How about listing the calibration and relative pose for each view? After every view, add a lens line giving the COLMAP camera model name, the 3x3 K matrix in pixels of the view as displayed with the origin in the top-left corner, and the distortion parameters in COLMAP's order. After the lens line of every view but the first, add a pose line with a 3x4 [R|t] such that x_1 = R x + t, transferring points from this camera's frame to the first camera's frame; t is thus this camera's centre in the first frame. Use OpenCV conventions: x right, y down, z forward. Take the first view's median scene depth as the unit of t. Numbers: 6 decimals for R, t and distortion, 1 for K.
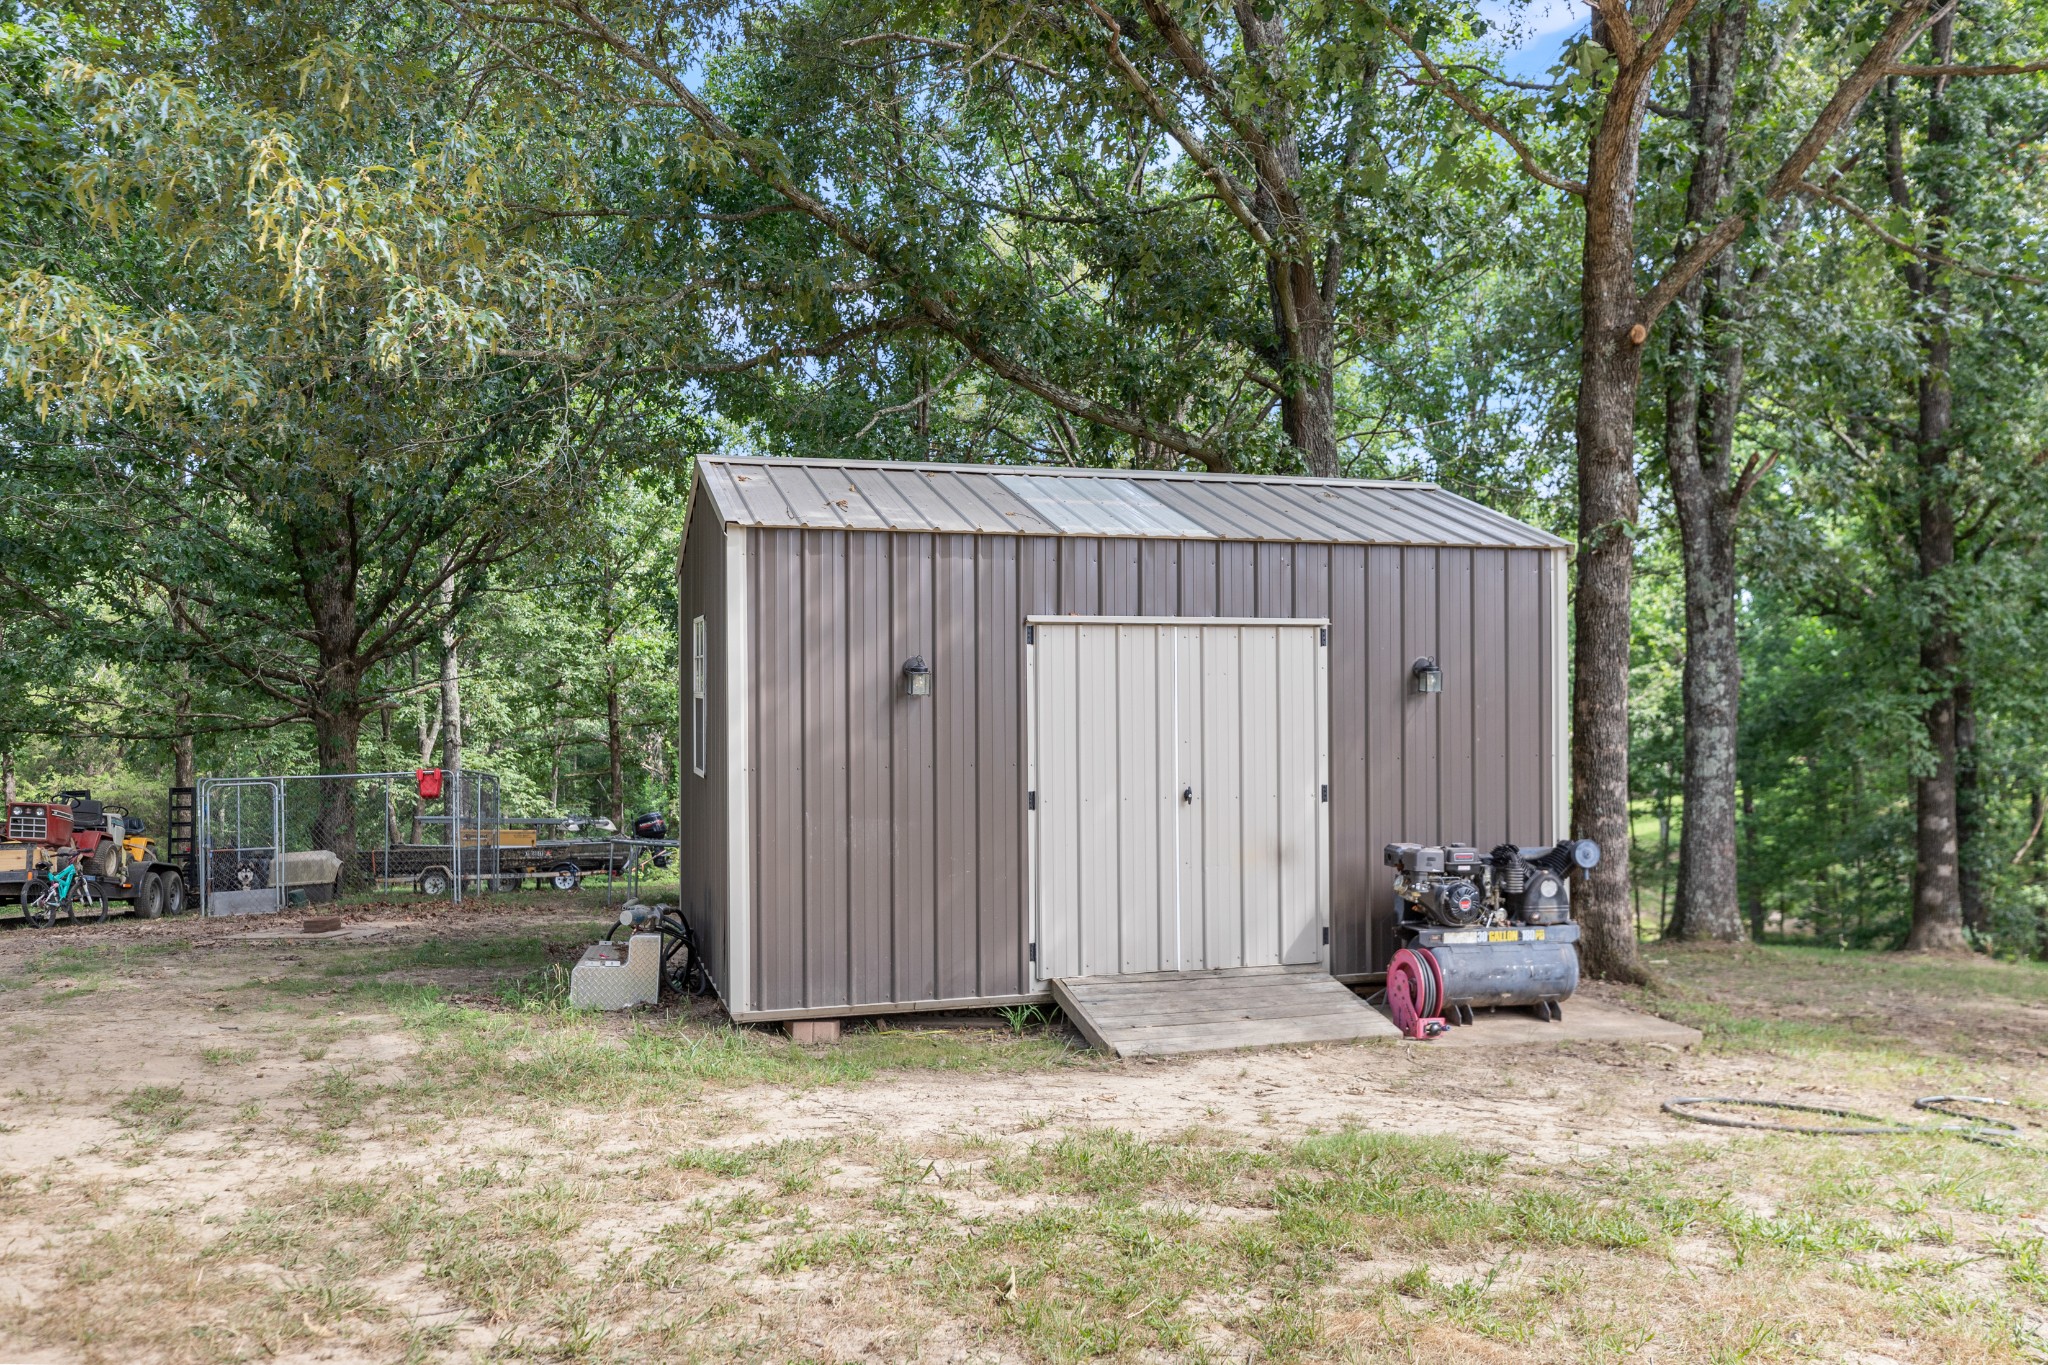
lens RADIAL K [[1594.6, 0, 1059.9], [0, 1594.6, 679.7], [0, 0, 1]] dist [-0.000004, -0.002668]
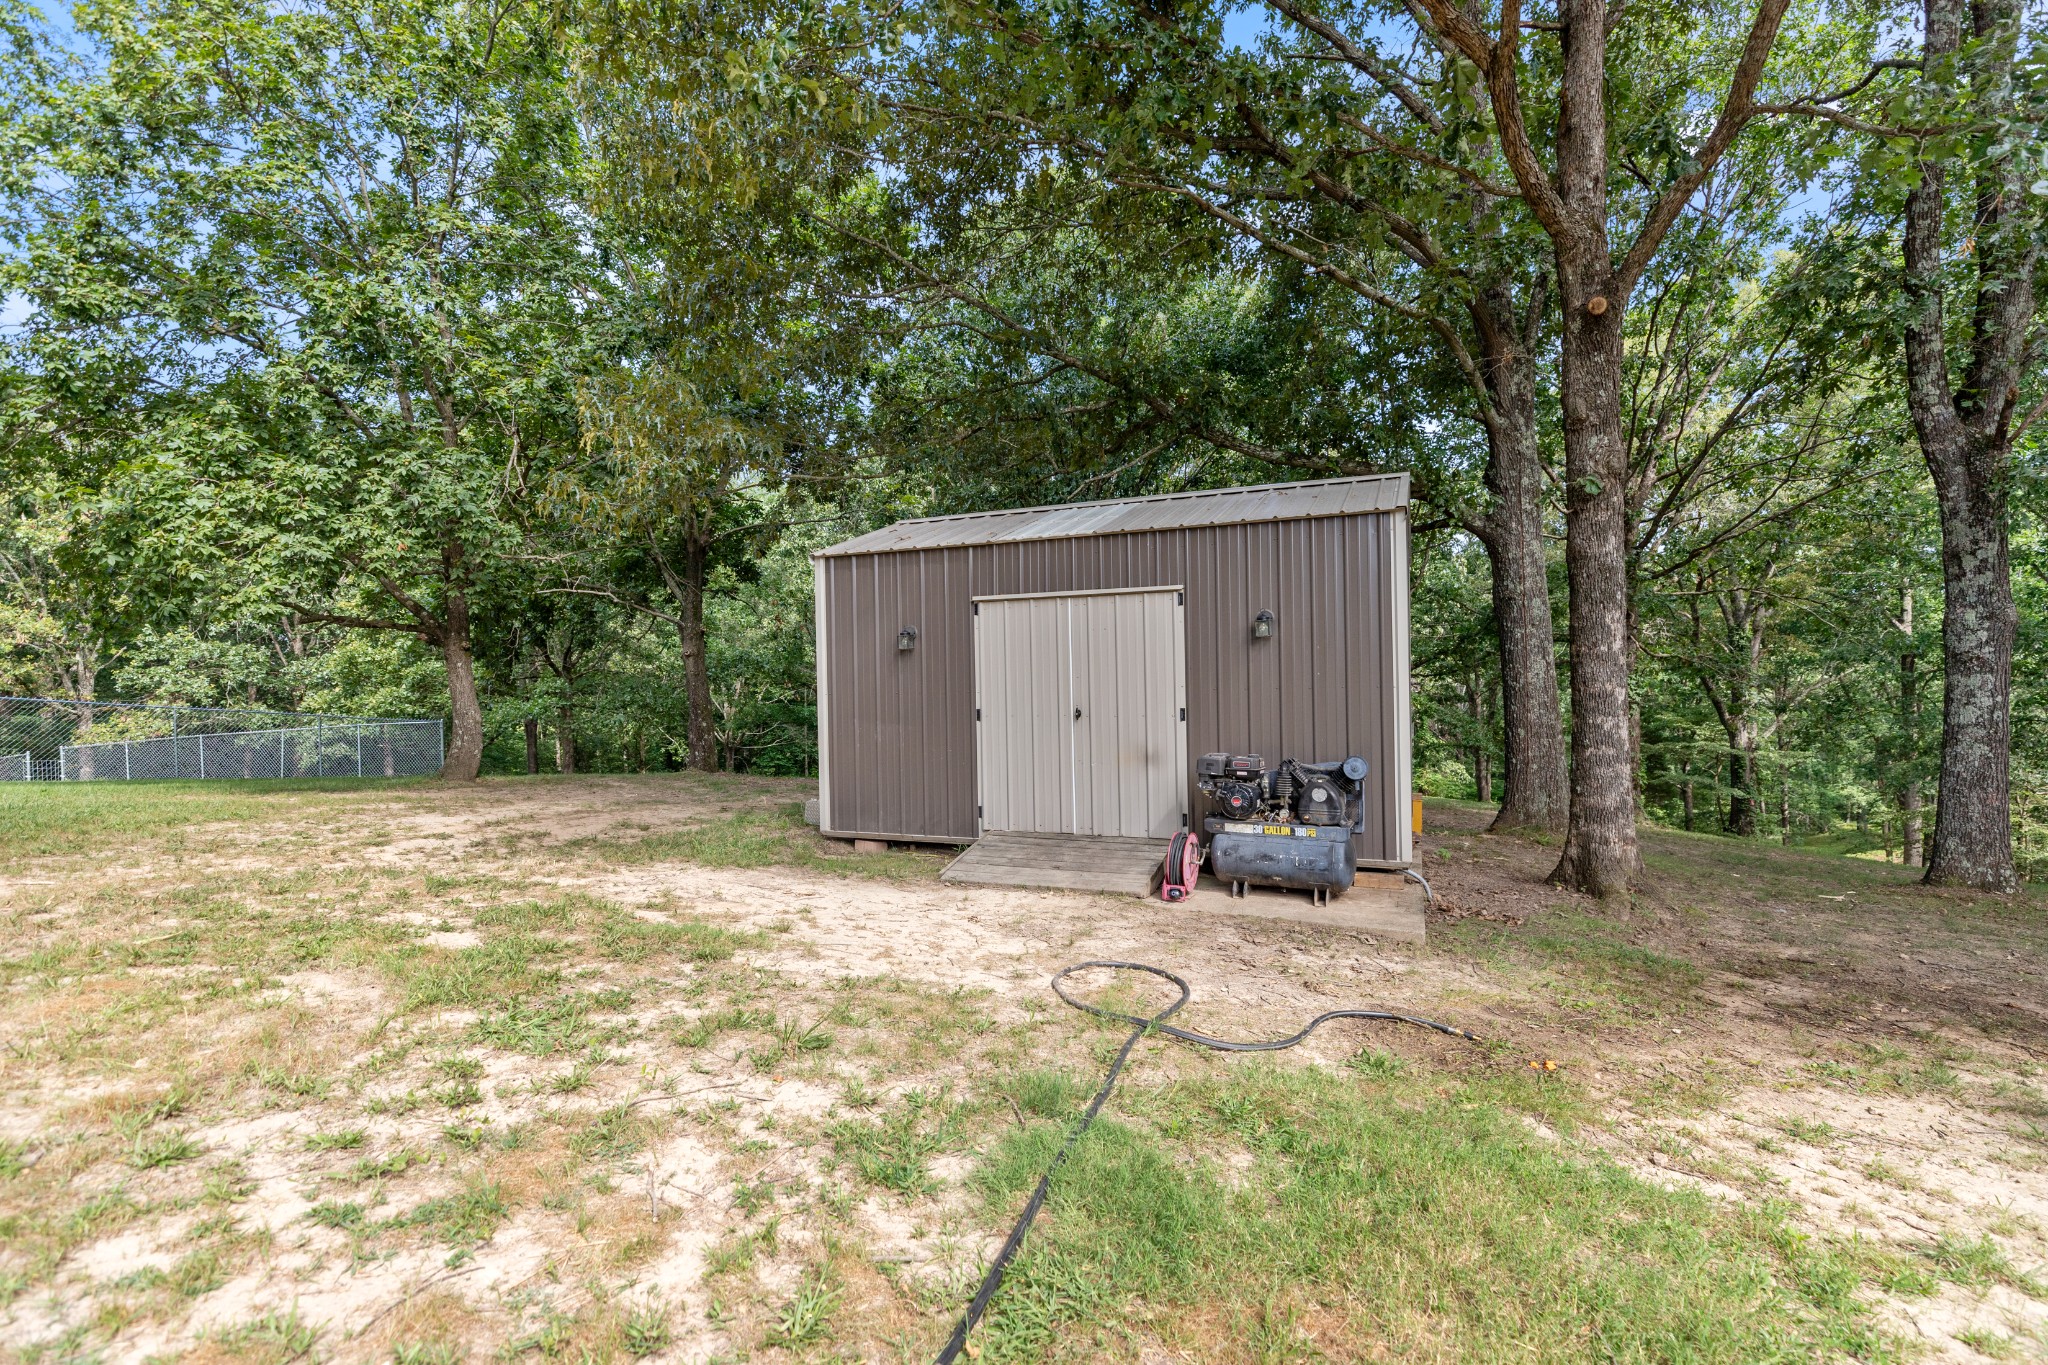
lens RADIAL K [[916.2, 0, 1023.3], [0, 916.2, 683.3], [0, 0, 1]] dist [0.005376, 0.000384]
pose [[0.773325, -0.008372, -0.633955, 0.554190], [0.016828, 0.999832, 0.007323, 0.037088], [0.633786, -0.016331, 0.773336, 0.315756]]
